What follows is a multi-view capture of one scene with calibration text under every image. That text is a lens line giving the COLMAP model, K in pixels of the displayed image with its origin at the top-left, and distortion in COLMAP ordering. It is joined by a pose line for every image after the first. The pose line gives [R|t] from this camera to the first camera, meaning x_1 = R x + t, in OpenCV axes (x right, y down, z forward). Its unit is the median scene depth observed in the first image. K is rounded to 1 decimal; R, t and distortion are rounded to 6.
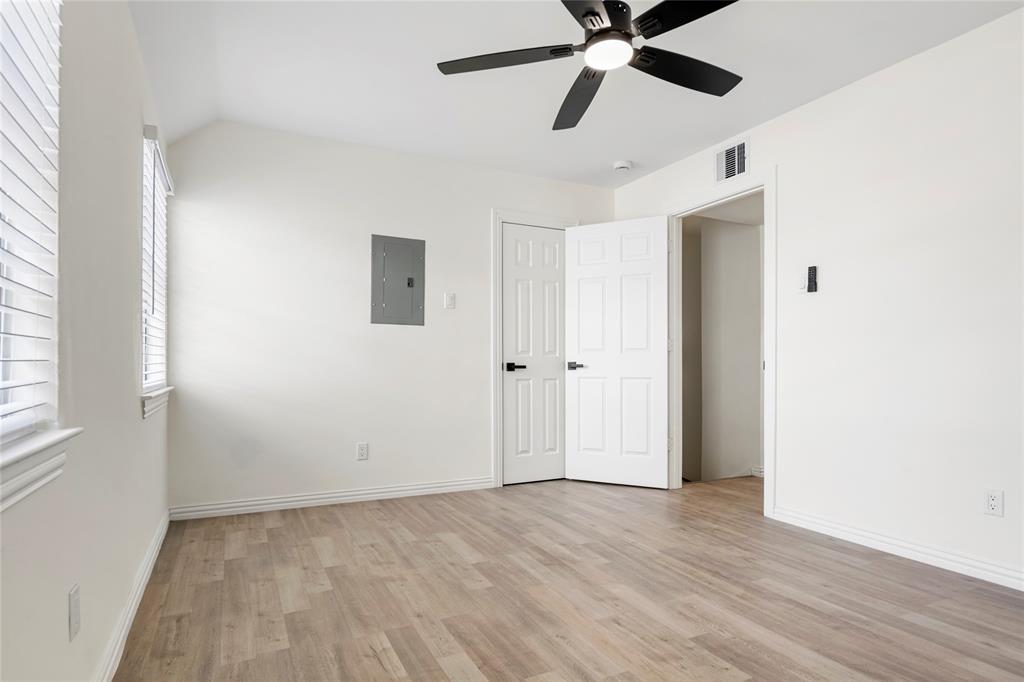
lens RADIAL K [[552.4, 0, 508.3], [0, 552.4, 377.7], [0, 0, 1]] dist [-0.004425, -0.001322]
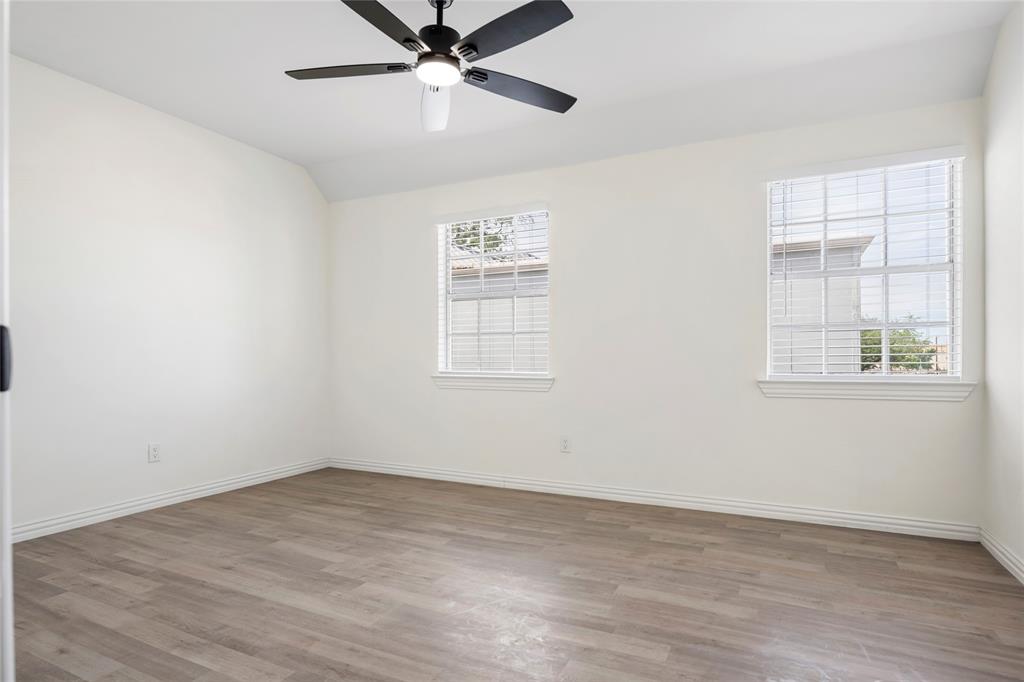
lens RADIAL K [[562.6, 0, 499.9], [0, 562.6, 353.4], [0, 0, 1]] dist [-0.004443, -0.000455]
pose [[-0.806865, -0.003582, -0.590726, 0.672375], [-0.013712, 0.999826, 0.012666, -0.037619], [0.590577, 0.018320, -0.806773, 1.769880]]
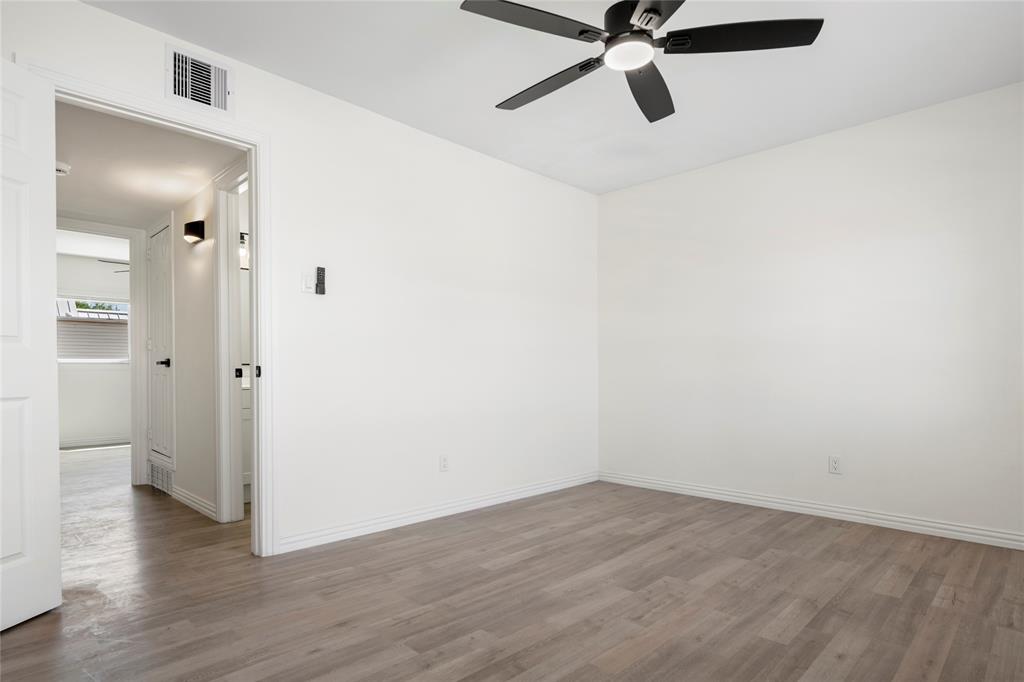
lens RADIAL K [[552.4, 0, 508.3], [0, 552.4, 377.7], [0, 0, 1]] dist [-0.004425, -0.001322]
pose [[-0.316064, -0.013886, 0.948636, -0.620723], [0.021038, 0.999544, 0.021641, -0.034483], [-0.948505, 0.026798, -0.315628, 1.355061]]
